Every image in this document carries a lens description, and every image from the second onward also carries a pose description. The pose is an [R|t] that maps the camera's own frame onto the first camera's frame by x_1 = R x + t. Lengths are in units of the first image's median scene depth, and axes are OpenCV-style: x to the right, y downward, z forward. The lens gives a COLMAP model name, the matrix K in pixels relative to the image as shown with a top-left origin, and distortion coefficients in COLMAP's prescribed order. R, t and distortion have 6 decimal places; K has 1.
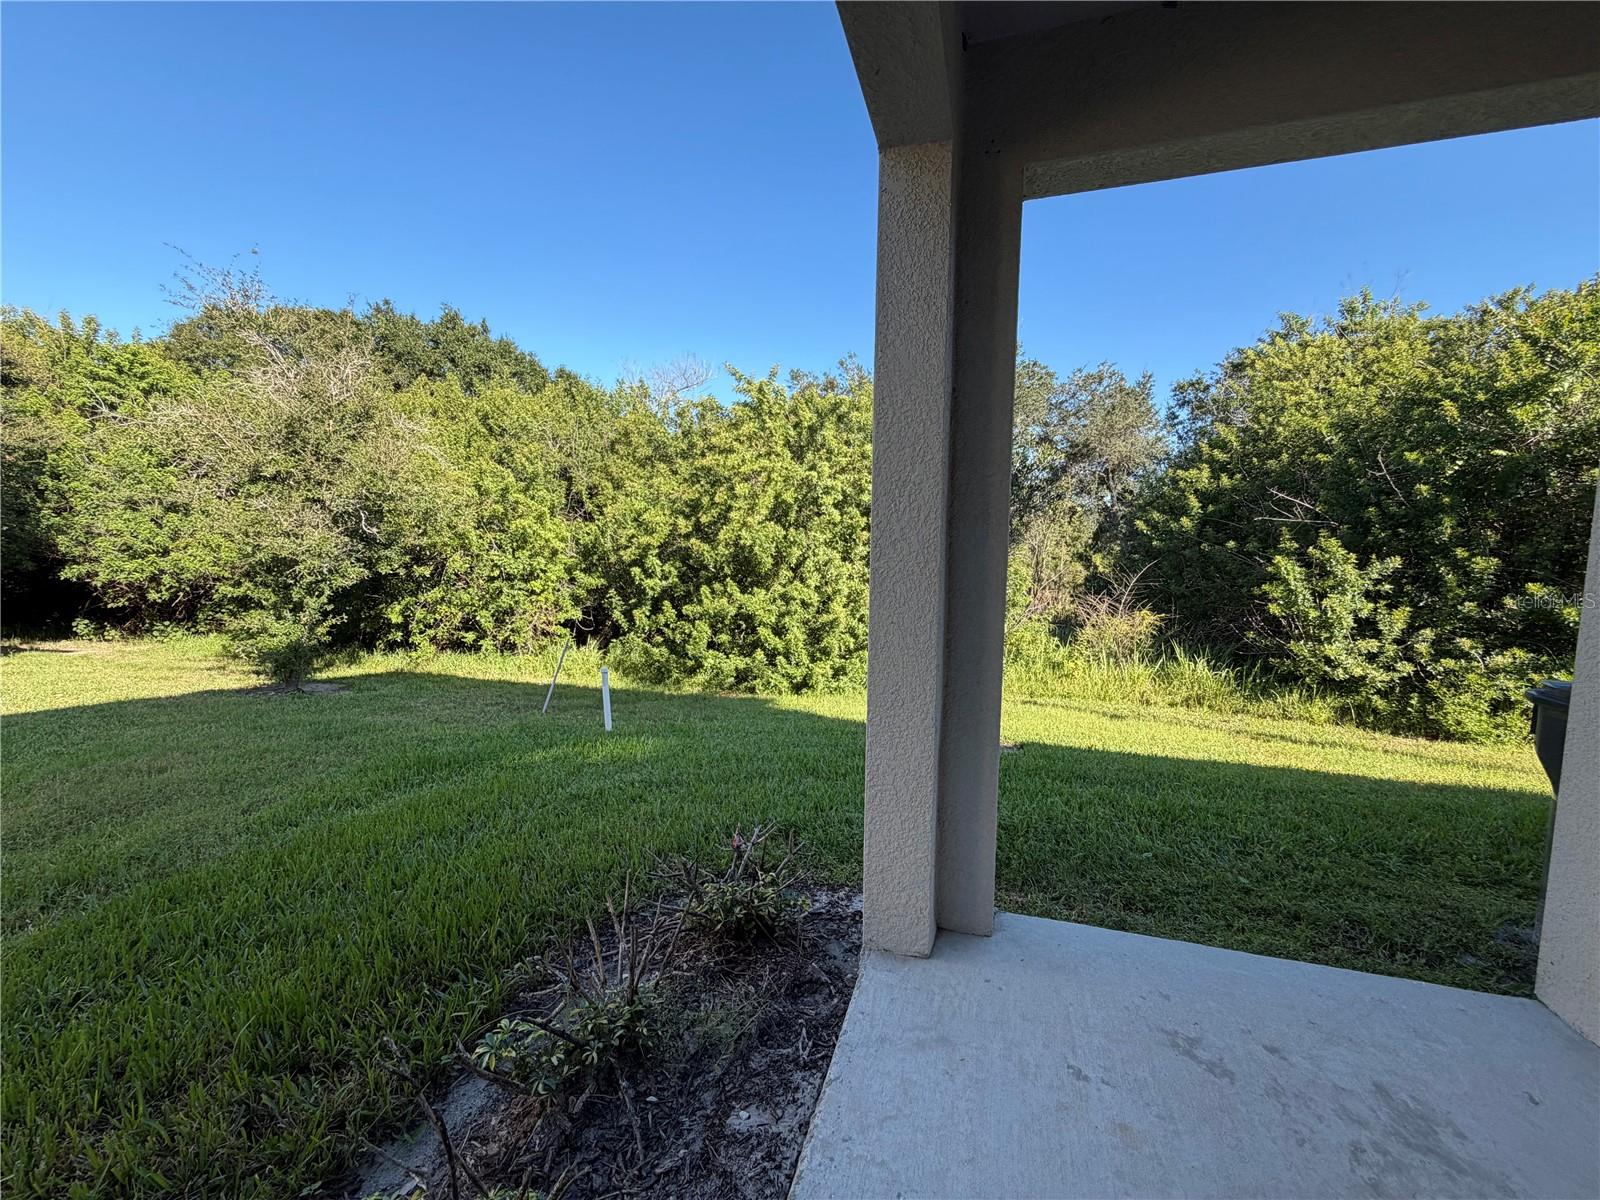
lens RADIAL K [[636.0, 0, 795.3], [0, 636.0, 600.7], [0, 0, 1]] dist [0.000599, 0.000047]
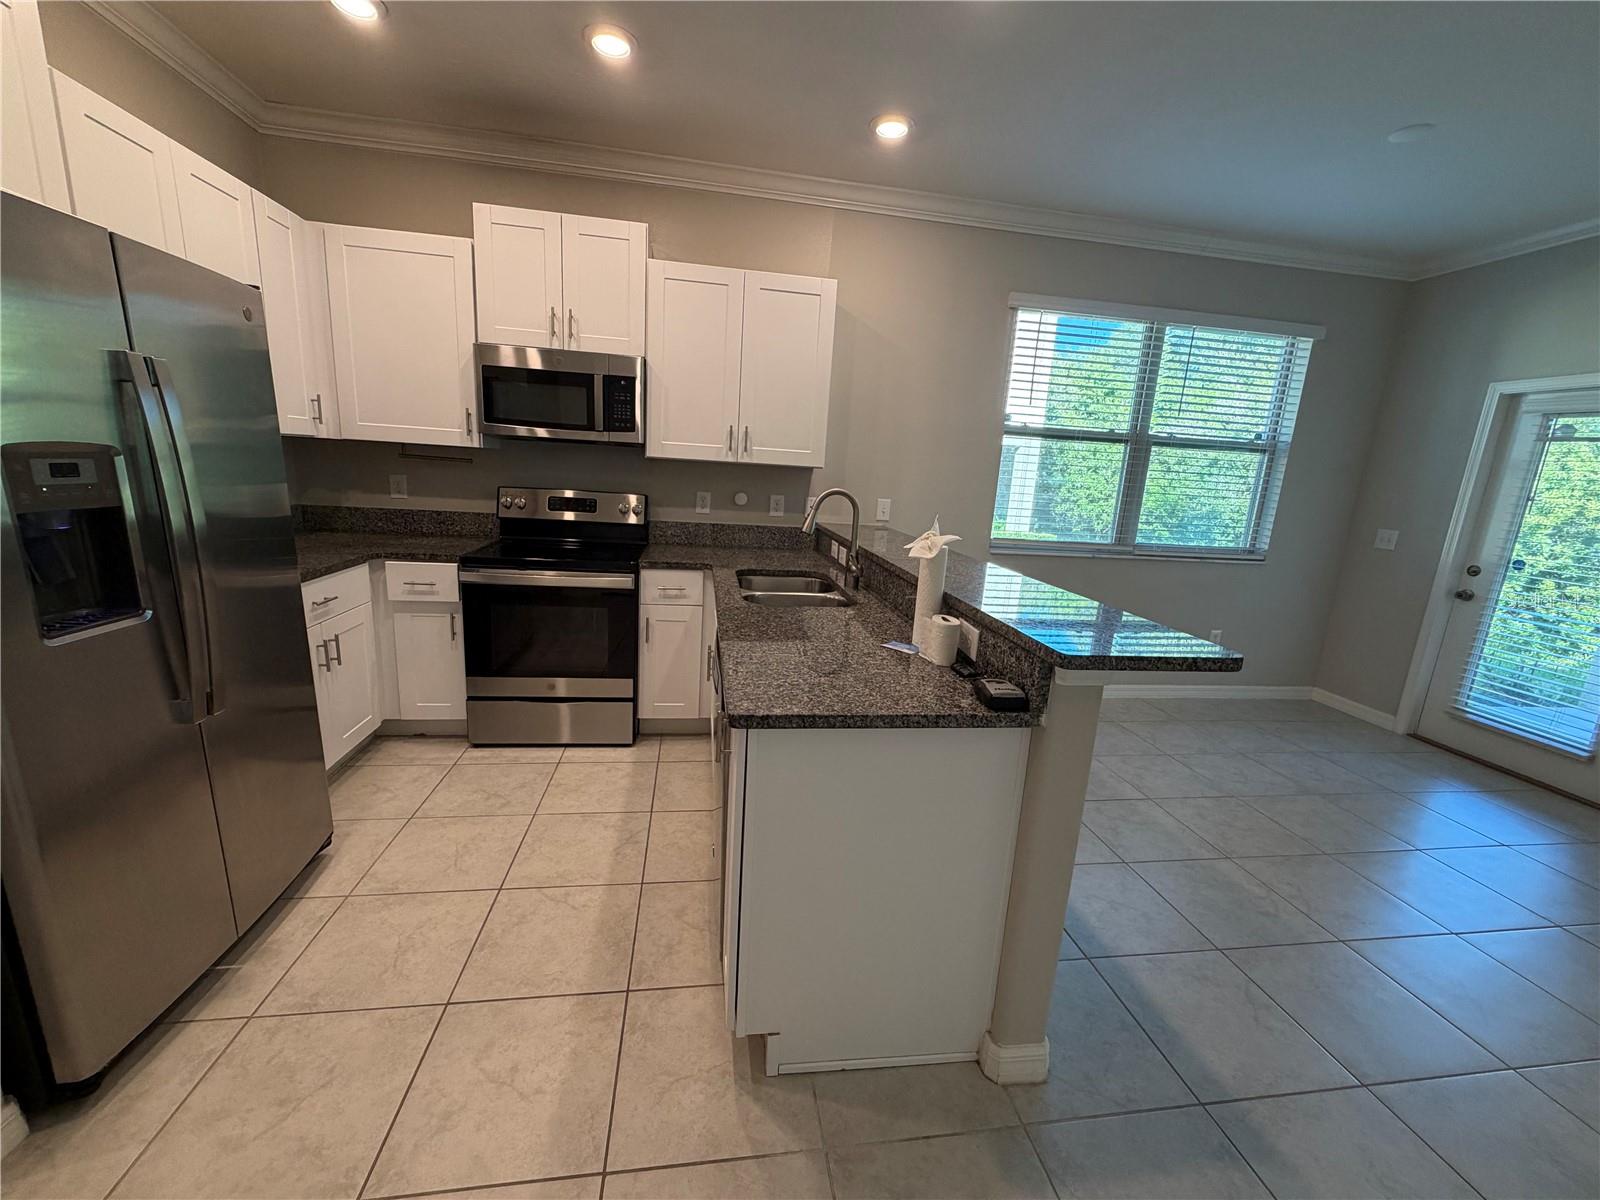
lens RADIAL K [[636.0, 0, 795.3], [0, 636.0, 600.7], [0, 0, 1]] dist [0.000599, 0.000047]
pose [[0.439331, 0.202432, -0.875220, 0.171121], [-0.136527, 0.978008, 0.157674, 0.037100], [0.887890, 0.050220, 0.457307, -0.553163]]
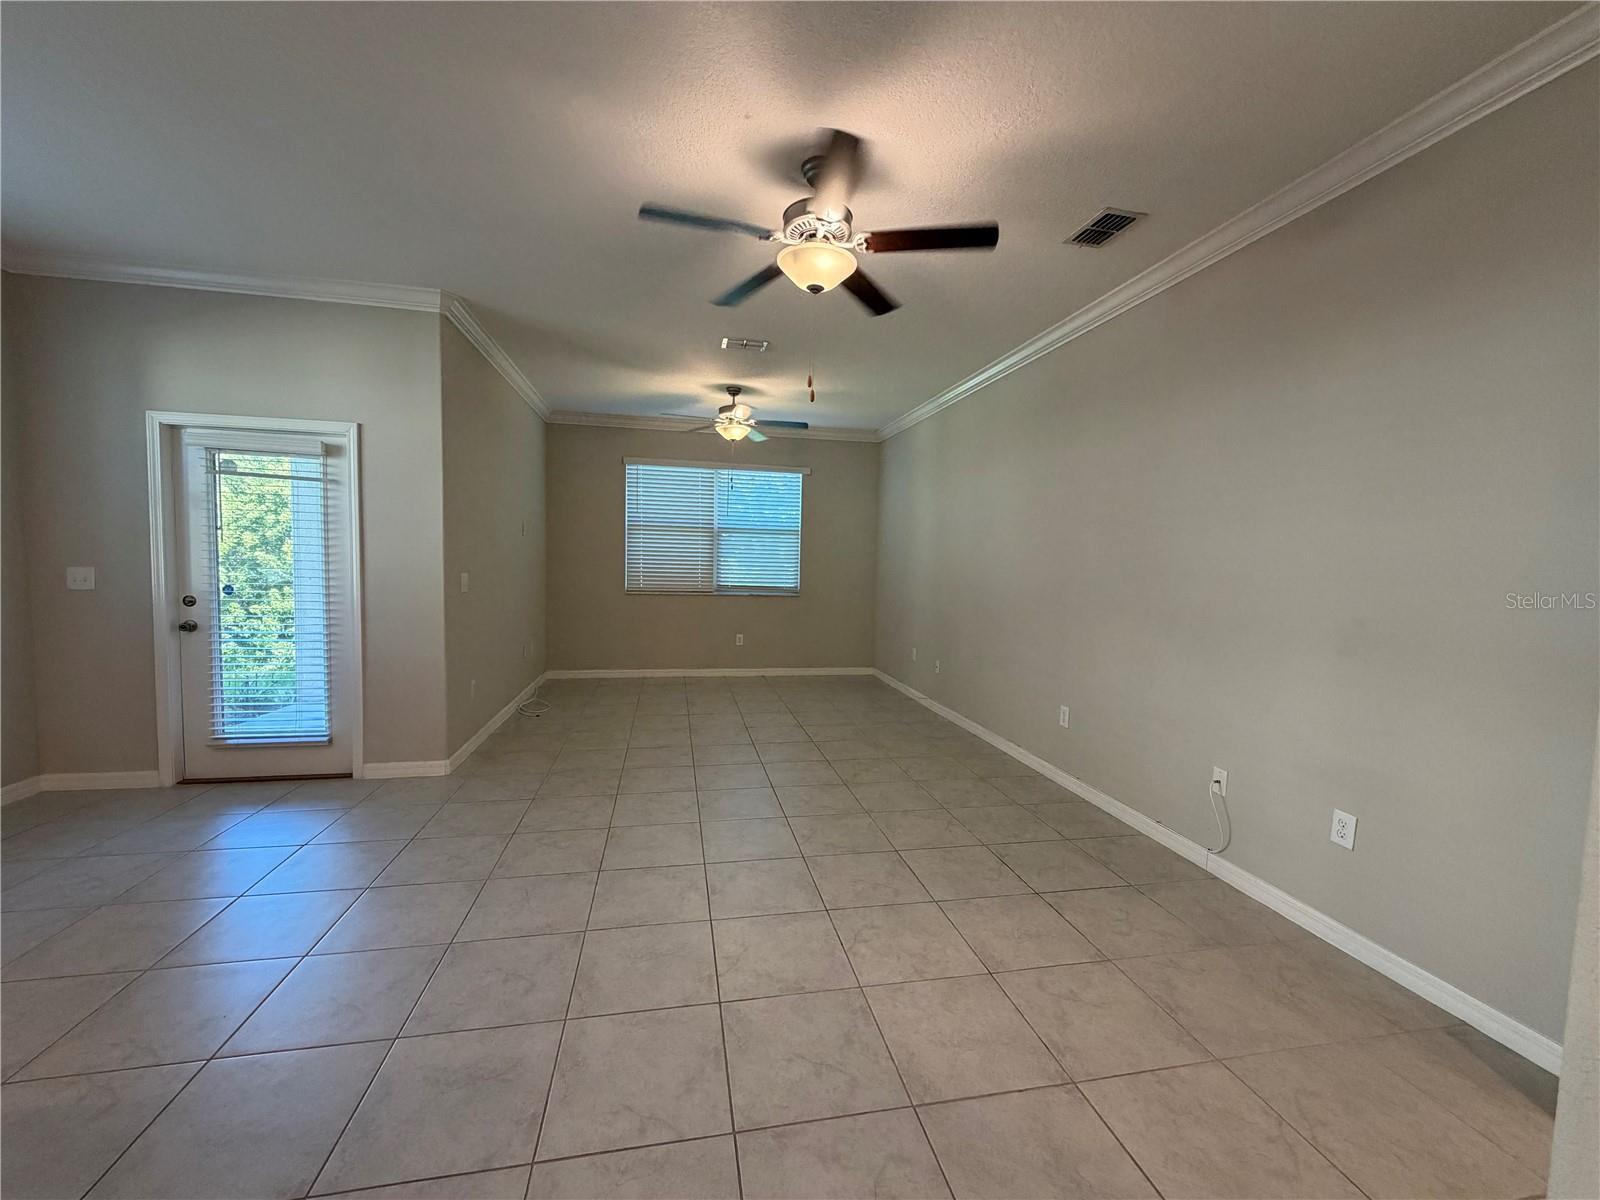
lens RADIAL K [[636.0, 0, 795.3], [0, 636.0, 600.7], [0, 0, 1]] dist [0.000599, 0.000047]
pose [[0.879785, -0.021540, 0.474884, 0.151089], [0.029328, 0.999529, -0.008997, 0.037852], [-0.474467, 0.021843, 0.880002, -0.522944]]
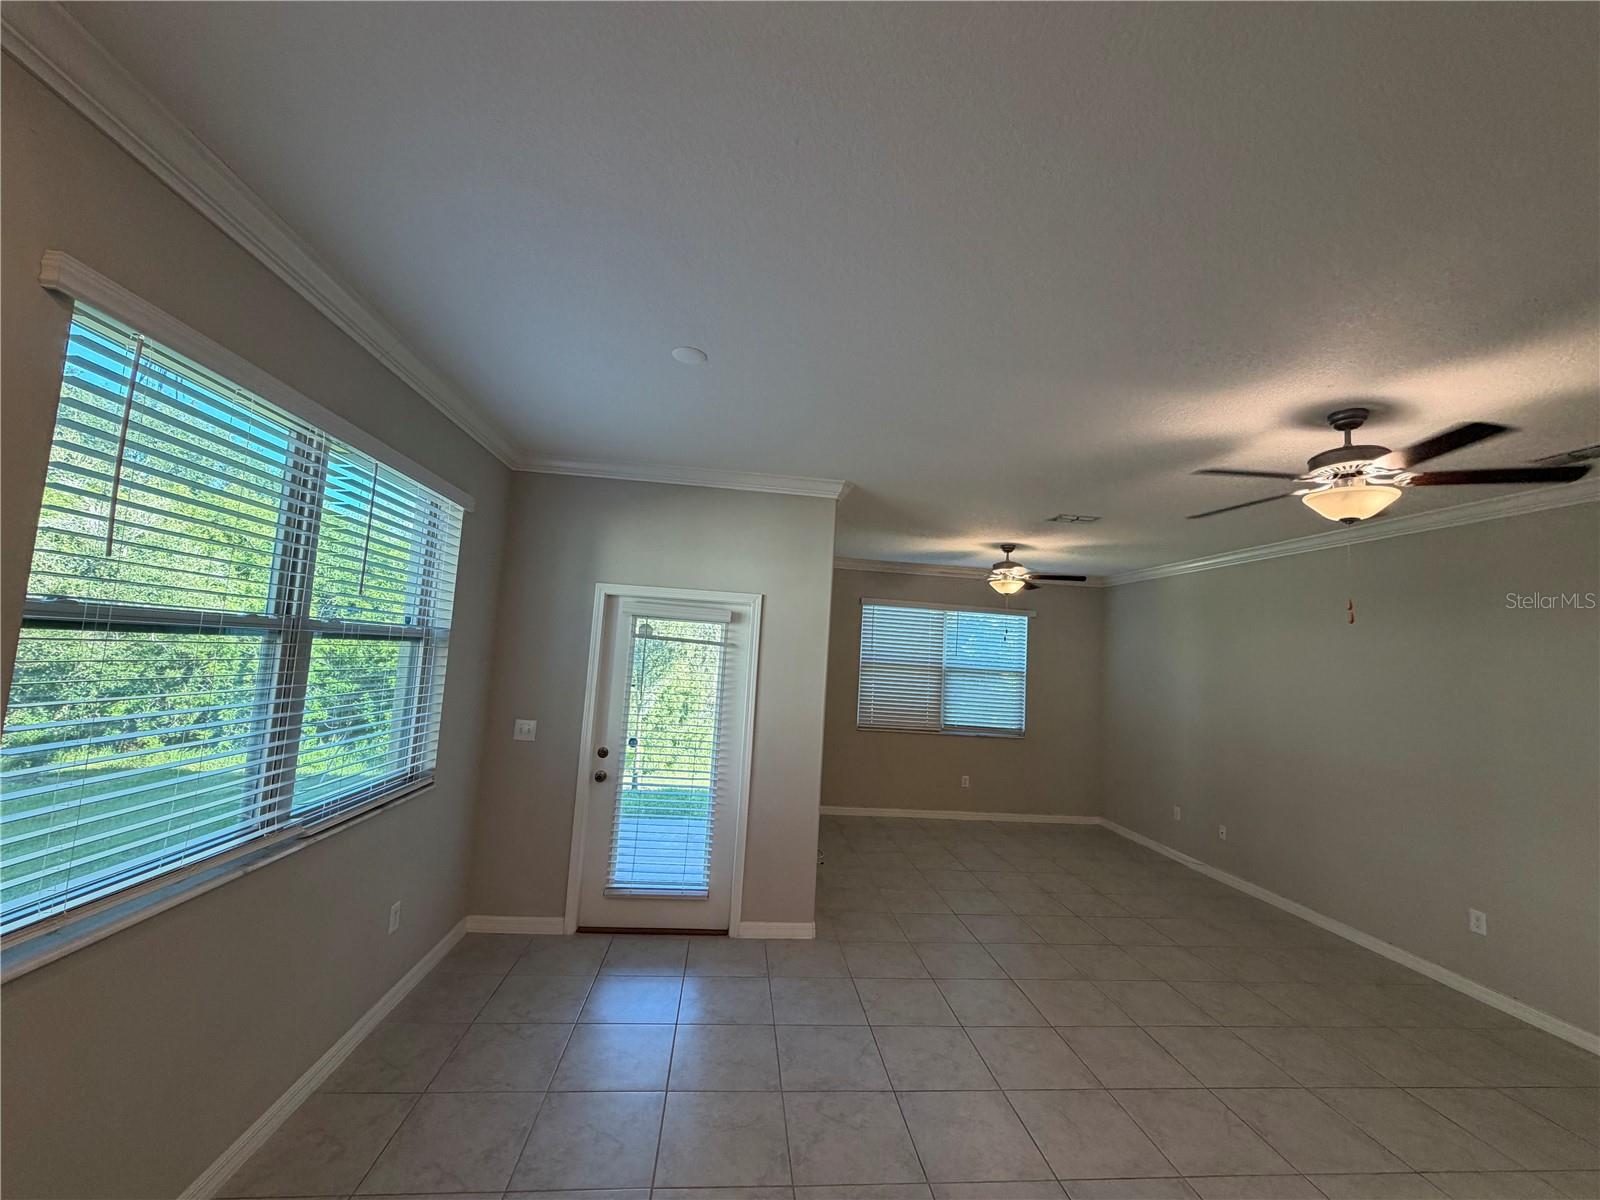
lens RADIAL K [[636.0, 0, 795.3], [0, 636.0, 600.7], [0, 0, 1]] dist [0.000599, 0.000047]
pose [[0.918618, 0.079217, 0.387124, -0.018559], [-0.014365, 0.985746, -0.167626, -0.000947], [-0.394885, 0.148423, 0.906662, -0.461940]]
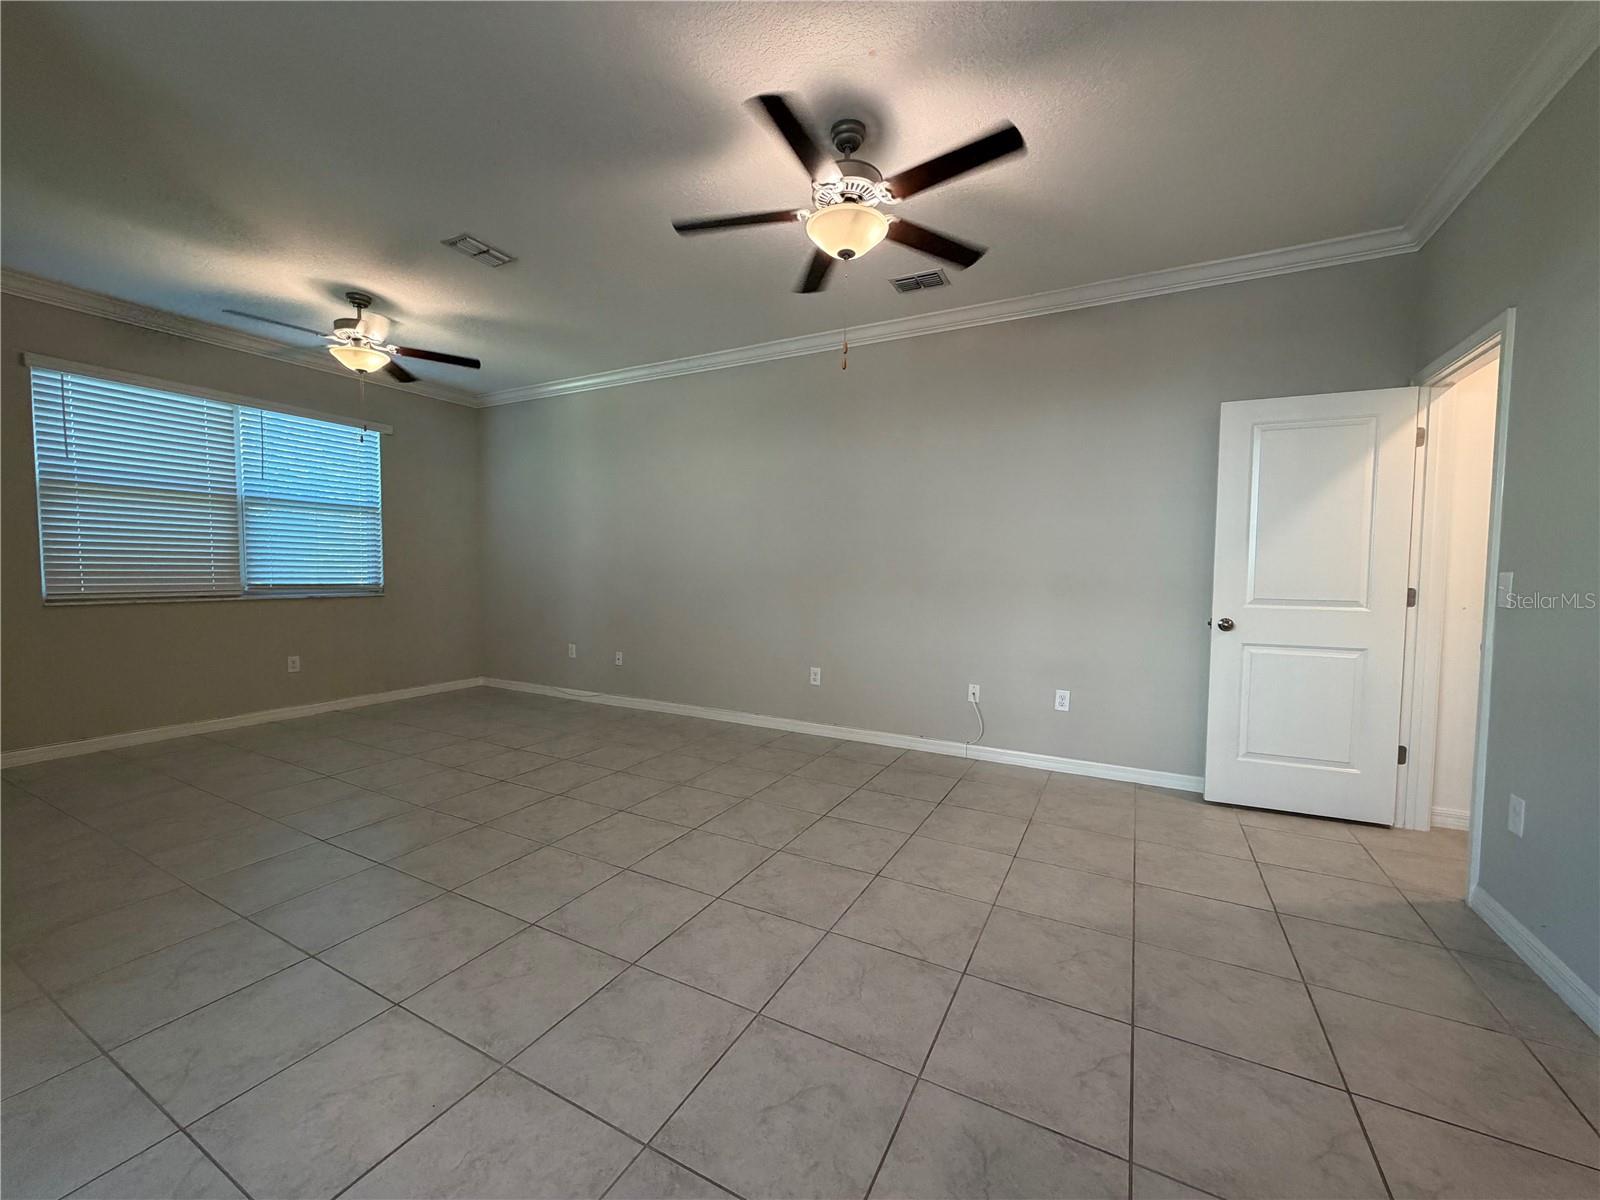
lens RADIAL K [[636.0, 0, 795.3], [0, 636.0, 600.7], [0, 0, 1]] dist [0.000599, 0.000047]
pose [[0.188283, -0.059002, 0.980341, 0.038672], [0.079919, 0.995804, 0.044583, 0.034421], [-0.978858, 0.069953, 0.192208, -0.346310]]
